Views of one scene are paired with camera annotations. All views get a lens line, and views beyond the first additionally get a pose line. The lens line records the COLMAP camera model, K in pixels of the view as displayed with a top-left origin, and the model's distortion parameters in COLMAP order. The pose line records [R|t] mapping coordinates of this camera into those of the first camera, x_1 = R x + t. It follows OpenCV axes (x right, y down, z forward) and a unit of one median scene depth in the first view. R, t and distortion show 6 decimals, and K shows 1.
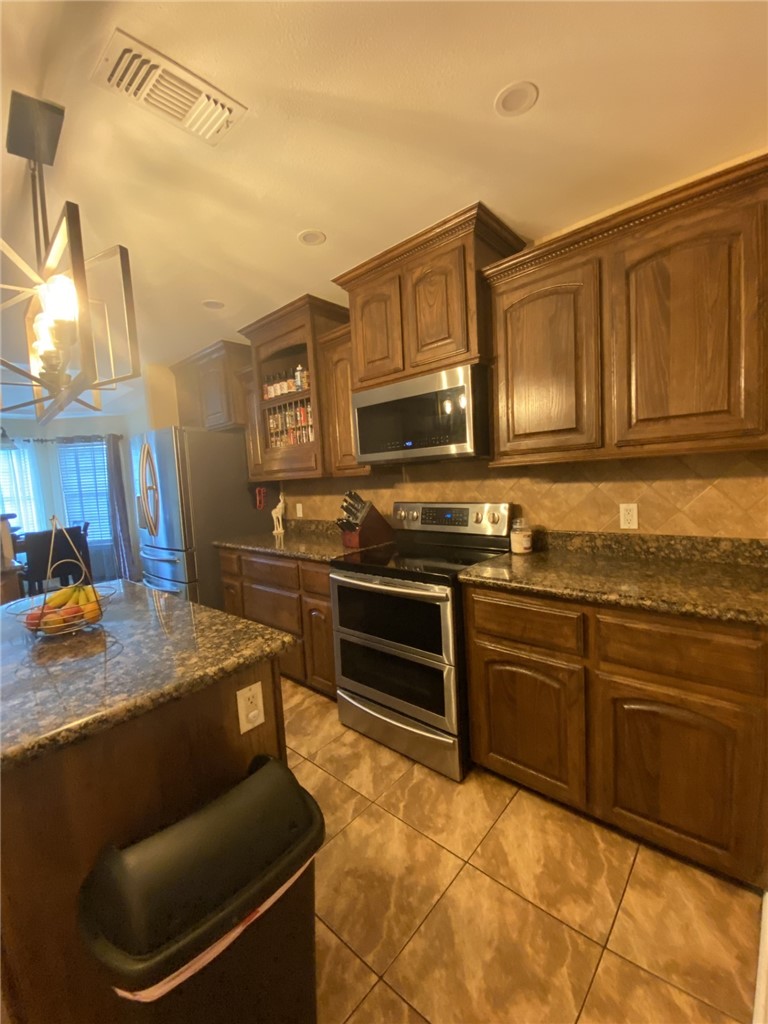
lens RADIAL K [[416.4, 0, 384.0], [0, 416.4, 512.0], [0, 0, 1]] dist [0.026122, -0.022050]
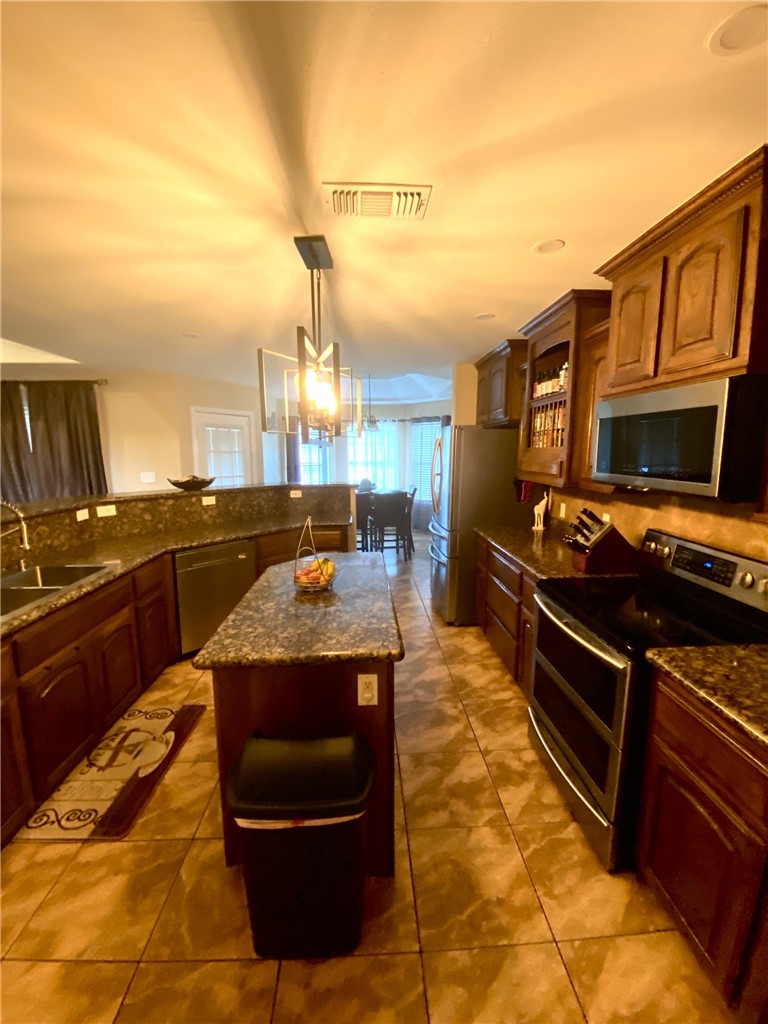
lens RADIAL K [[416.4, 0, 384.0], [0, 416.4, 512.0], [0, 0, 1]] dist [0.026122, -0.022050]
pose [[0.699778, 0.163885, -0.695307, 0.300995], [-0.098980, 0.986184, 0.132830, -0.148910], [0.707470, -0.024130, 0.706331, 0.062509]]
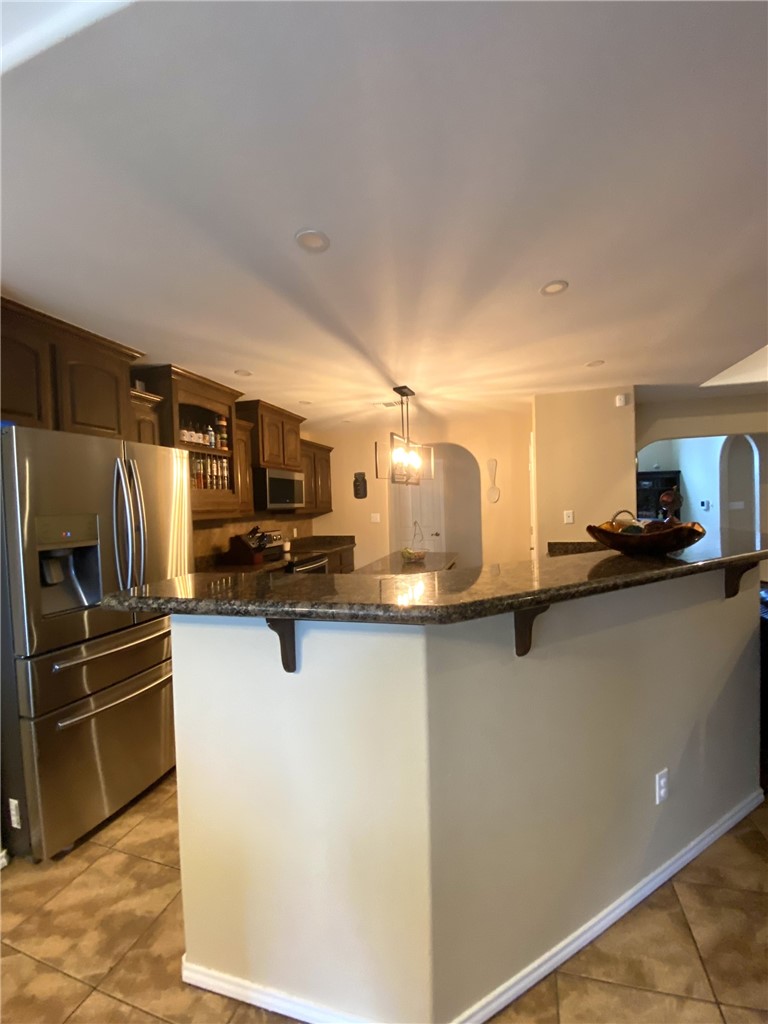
lens RADIAL K [[416.4, 0, 384.0], [0, 416.4, 512.0], [0, 0, 1]] dist [0.026122, -0.022050]
pose [[-0.408918, 0.055461, 0.910884, -2.111391], [0.134770, 0.990877, 0.000170, -0.046688], [-0.902565, 0.122829, -0.412662, 1.495975]]
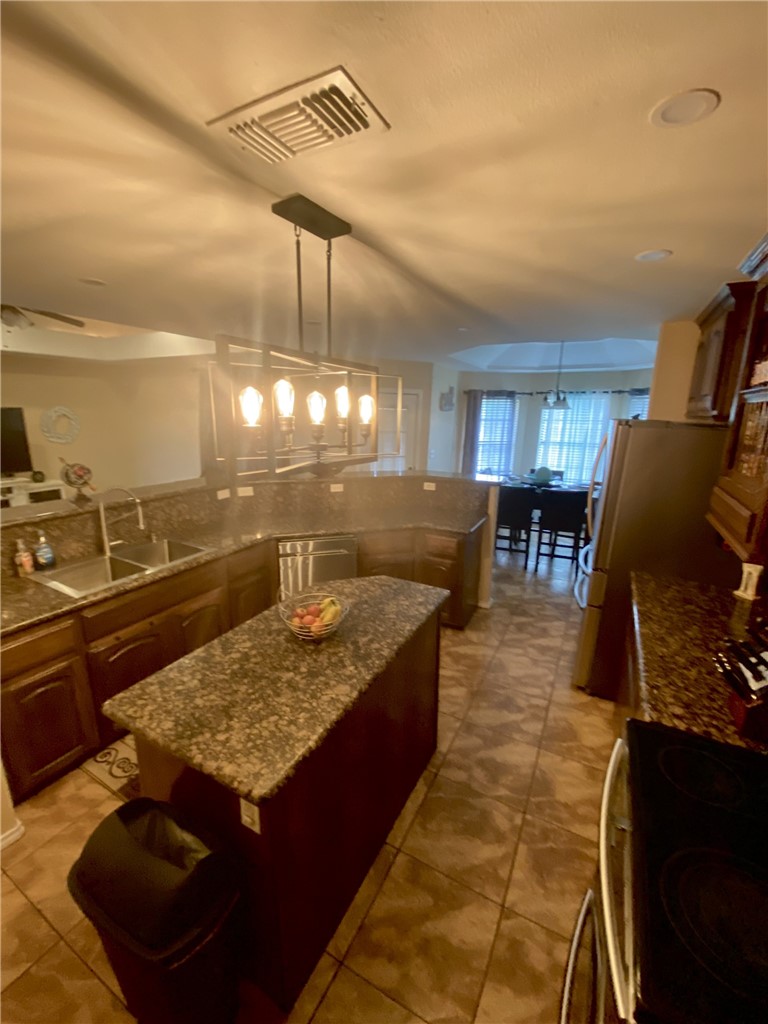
lens RADIAL K [[418.2, 0, 384.0], [0, 418.2, 512.0], [0, 0, 1]] dist [0.015169, -0.021396]
pose [[0.228505, 0.292959, -0.928418, 0.273131], [-0.112020, 0.955227, 0.273847, -0.306515], [0.967076, 0.041426, 0.251092, 0.566553]]
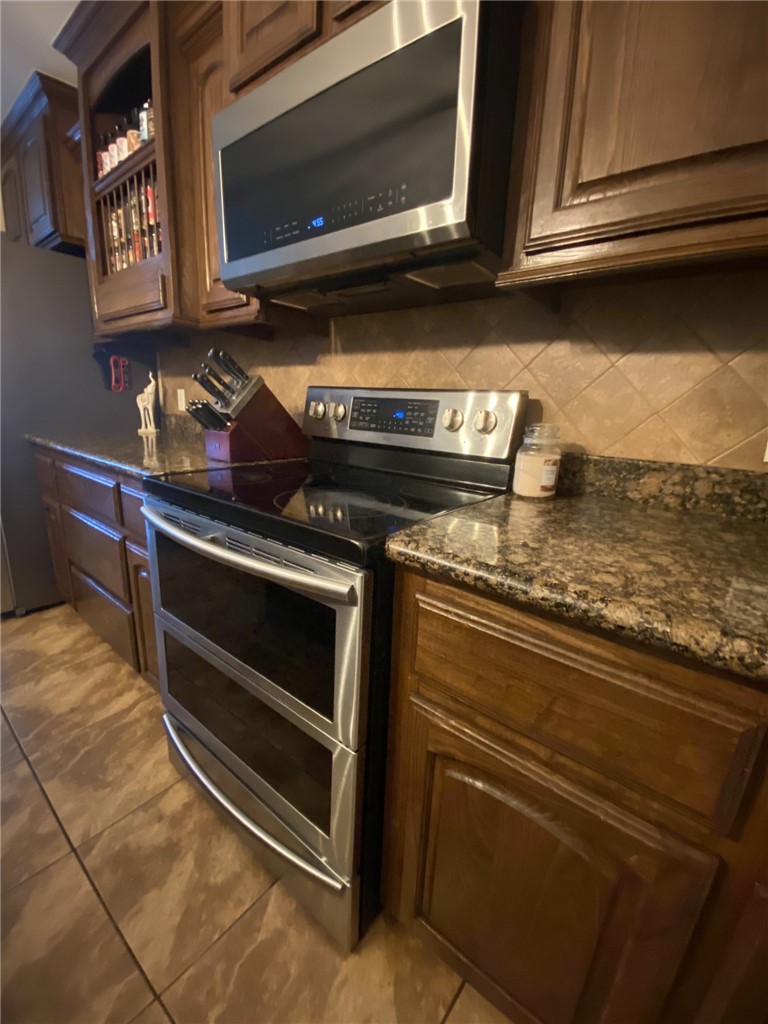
lens RADIAL K [[416.4, 0, 384.0], [0, 416.4, 512.0], [0, 0, 1]] dist [0.026122, -0.022050]
pose [[0.993759, 0.084051, 0.073336, 0.126741], [-0.094925, 0.982500, 0.160259, 0.056181], [-0.058583, -0.166220, 0.984347, 0.545552]]
